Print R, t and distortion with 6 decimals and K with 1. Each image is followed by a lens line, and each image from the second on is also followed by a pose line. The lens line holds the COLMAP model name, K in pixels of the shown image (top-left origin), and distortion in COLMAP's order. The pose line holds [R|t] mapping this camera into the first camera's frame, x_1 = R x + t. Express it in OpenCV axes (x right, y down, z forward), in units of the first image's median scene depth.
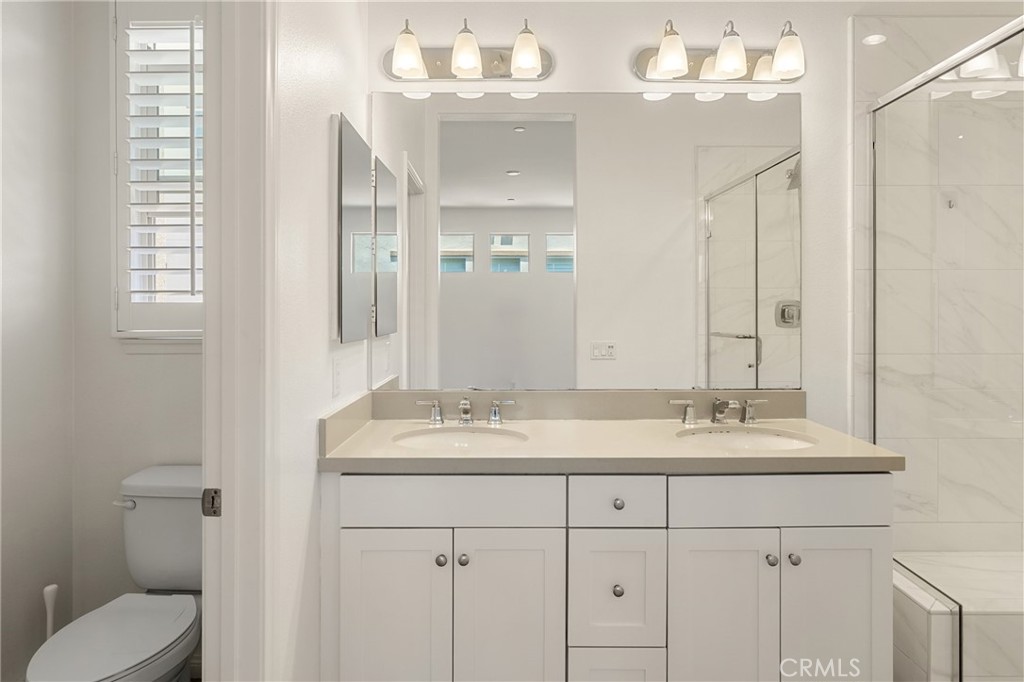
lens RADIAL K [[601.7, 0, 511.1], [0, 601.7, 300.0], [0, 0, 1]] dist [-0.000284, 0.000970]
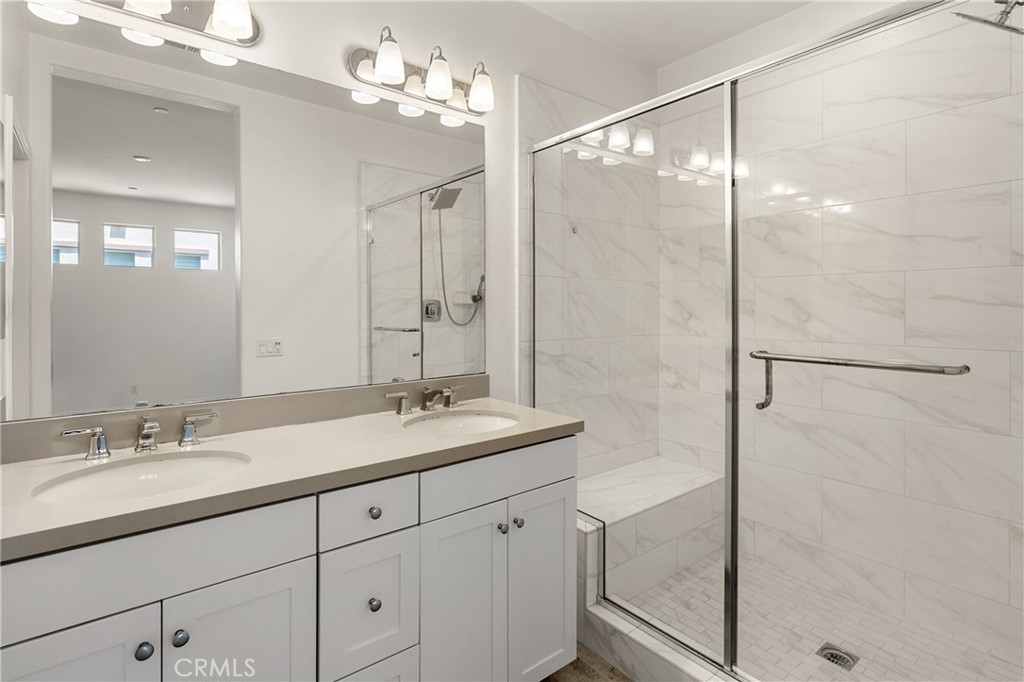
lens RADIAL K [[503.6, 0, 509.5], [0, 503.6, 306.0], [0, 0, 1]] dist [-0.003766, 0.000458]
pose [[0.789628, 0.001572, 0.613584, -0.097651], [-0.009938, 0.999898, 0.010227, 0.003426], [-0.613506, -0.014174, 0.789563, 0.178596]]
